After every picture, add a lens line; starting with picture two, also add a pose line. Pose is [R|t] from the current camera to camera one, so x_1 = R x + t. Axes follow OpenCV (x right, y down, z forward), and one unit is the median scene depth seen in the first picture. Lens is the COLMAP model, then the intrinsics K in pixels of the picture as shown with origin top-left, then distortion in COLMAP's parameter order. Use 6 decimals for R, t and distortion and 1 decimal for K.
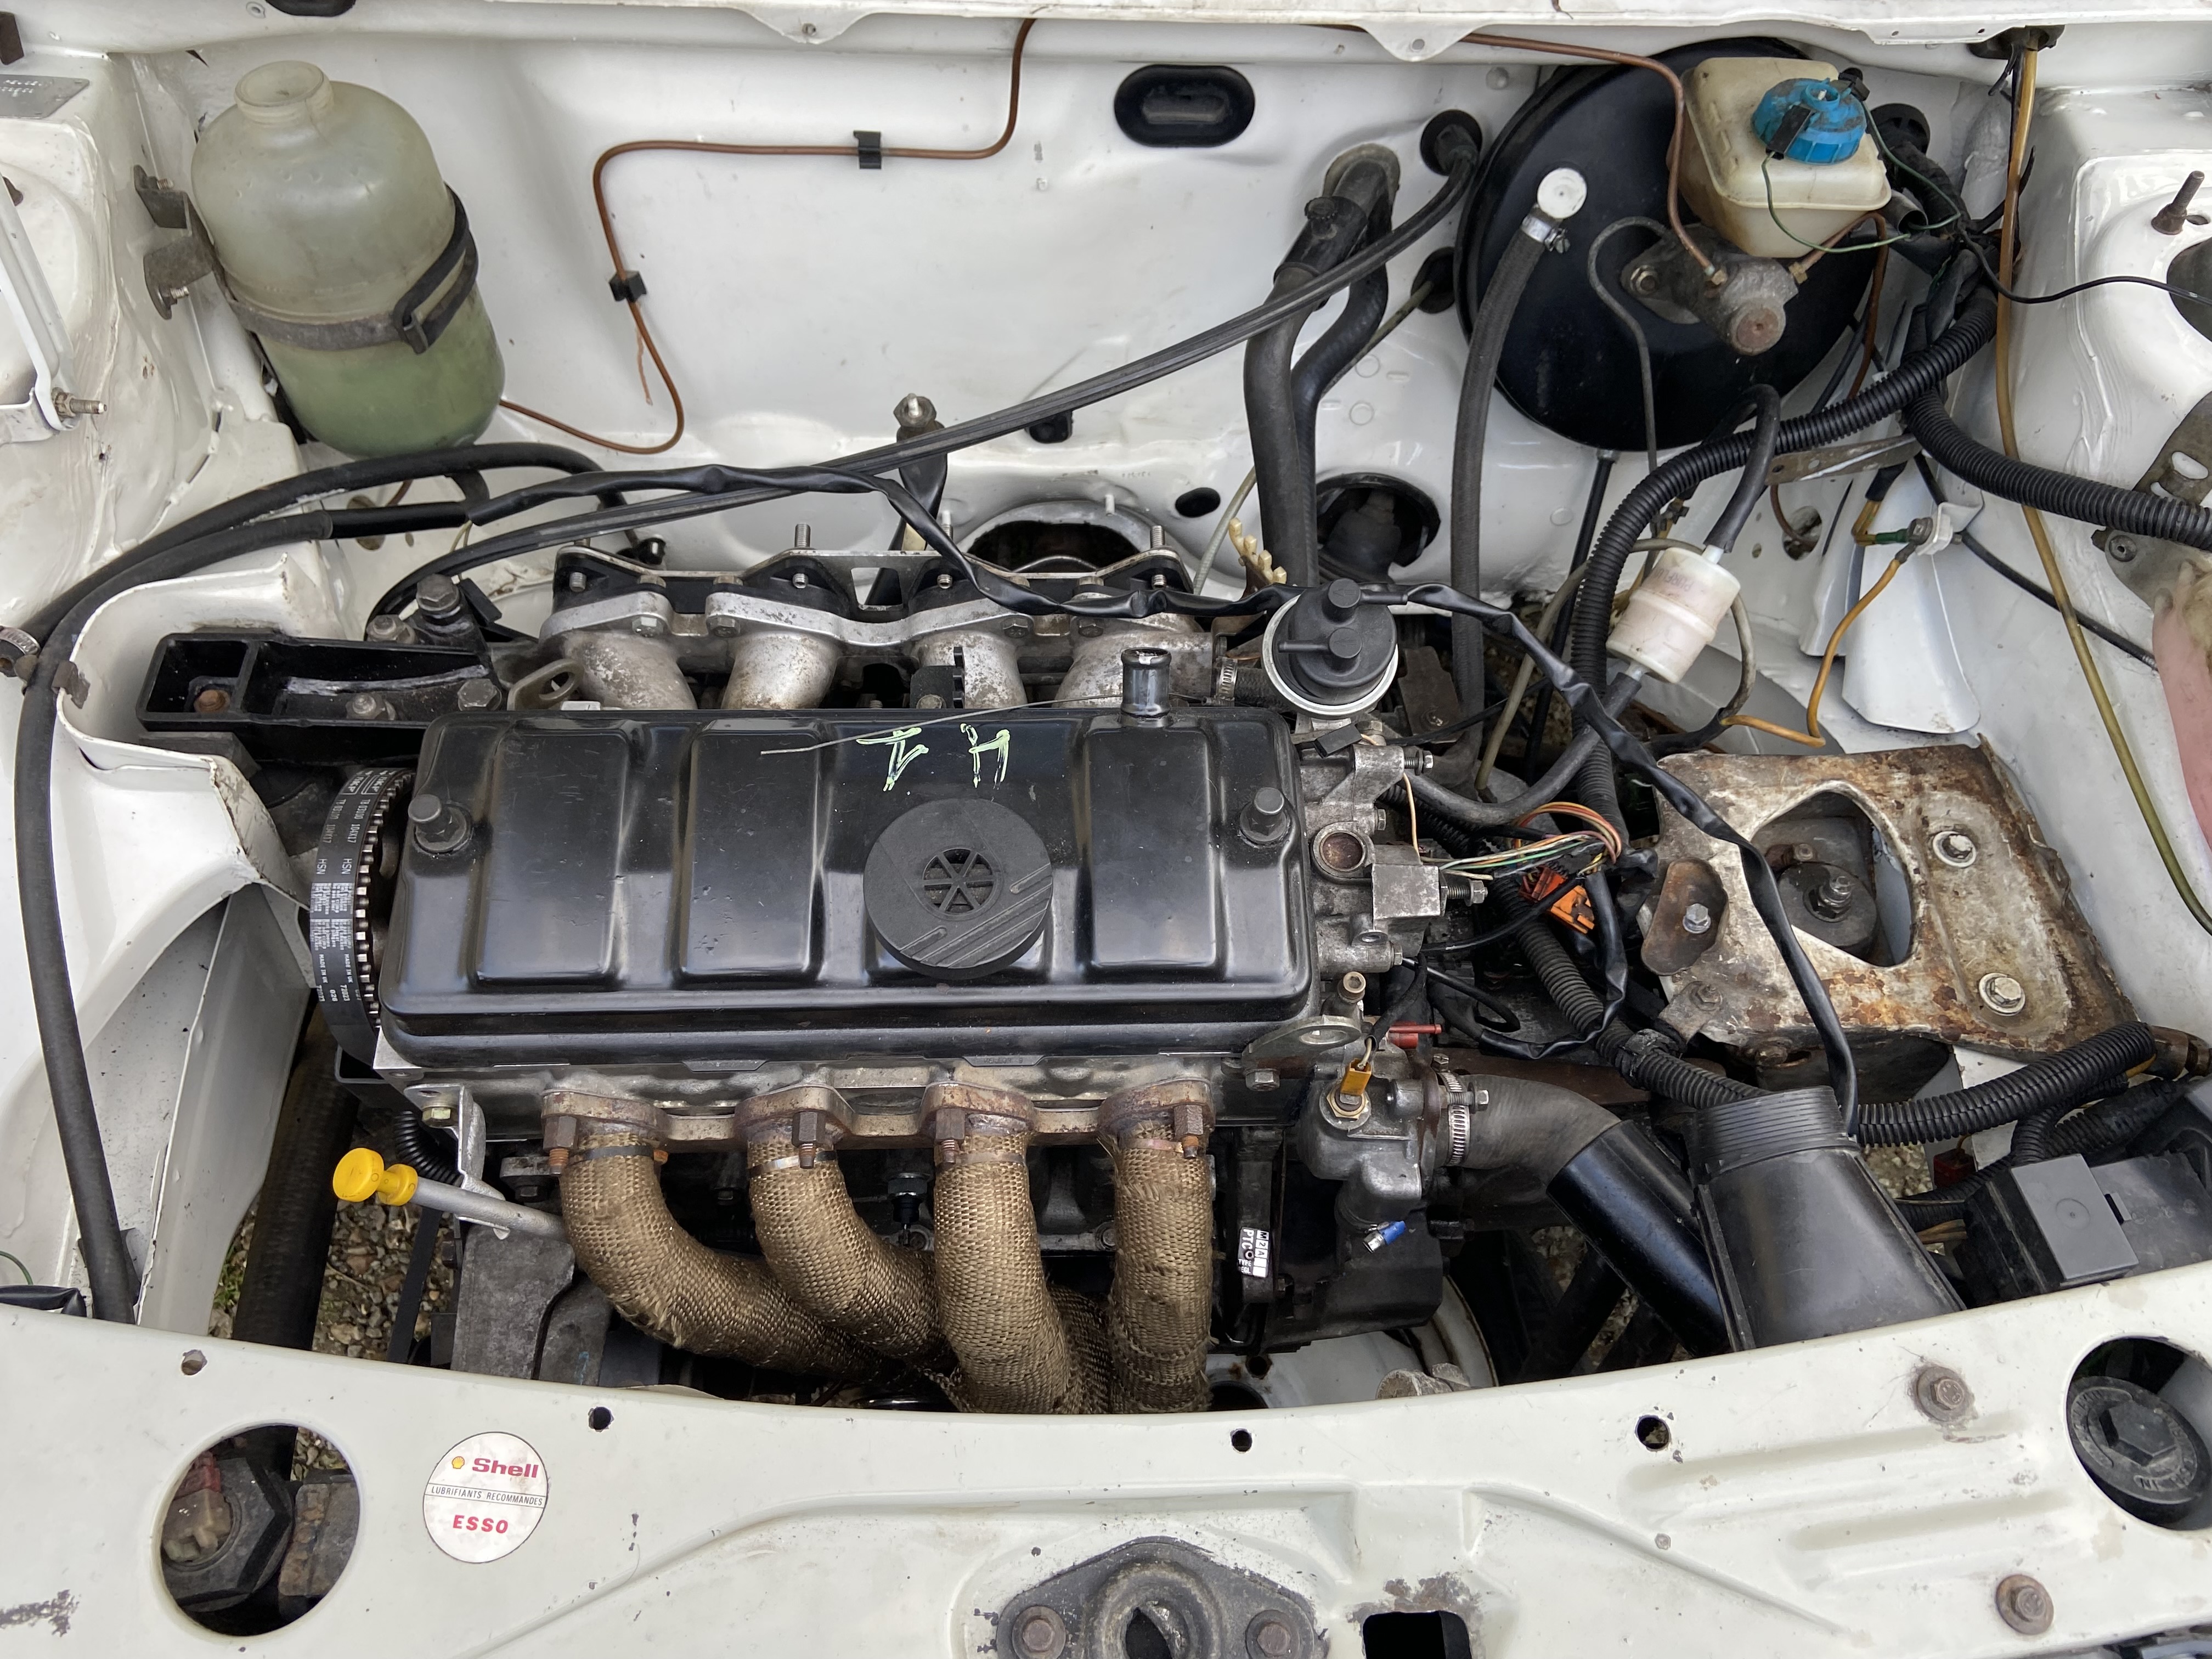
lens RADIAL K [[1673.7, 0, 1109.1], [0, 1673.7, 819.5], [0, 0, 1]] dist [0.071333, -0.087260]
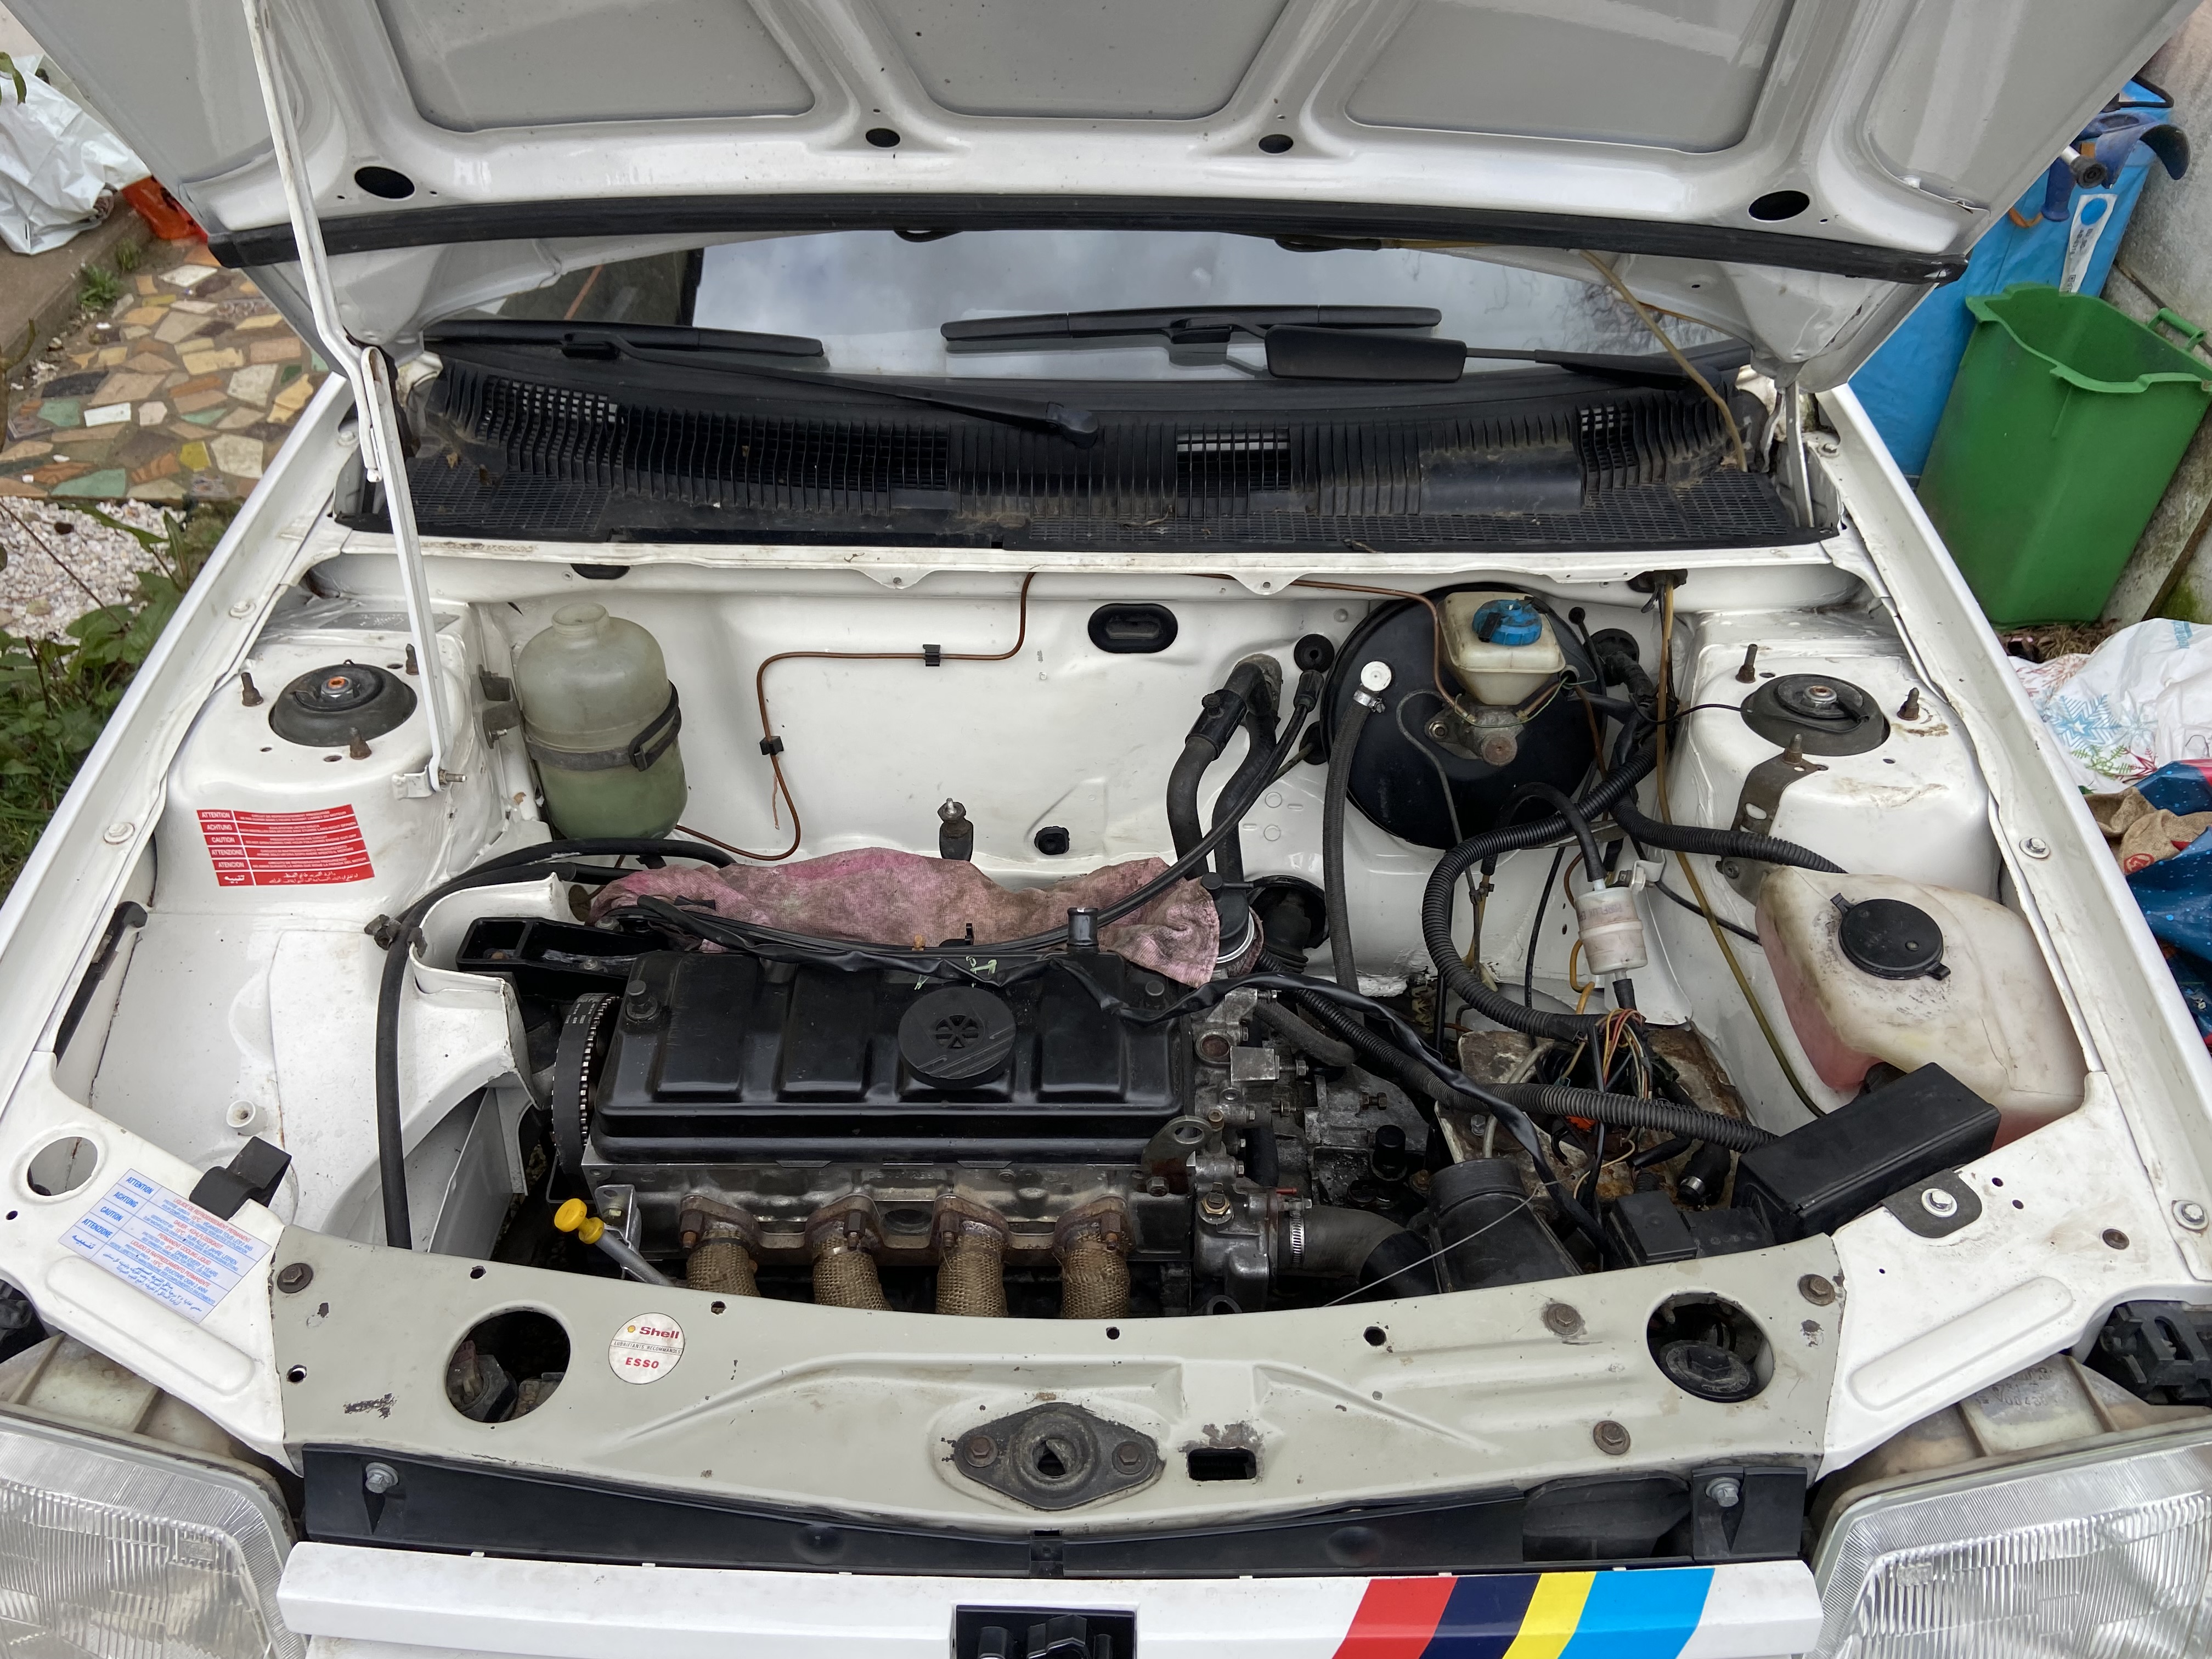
lens RADIAL K [[1673.7, 0, 1106.3], [0, 1673.7, 830.1], [0, 0, 1]] dist [0.071333, -0.087260]
pose [[0.998802, -0.006813, -0.048460, 0.108407], [-0.010007, 0.940903, -0.338528, 0.326438], [0.047903, 0.338607, 0.939708, -0.466122]]
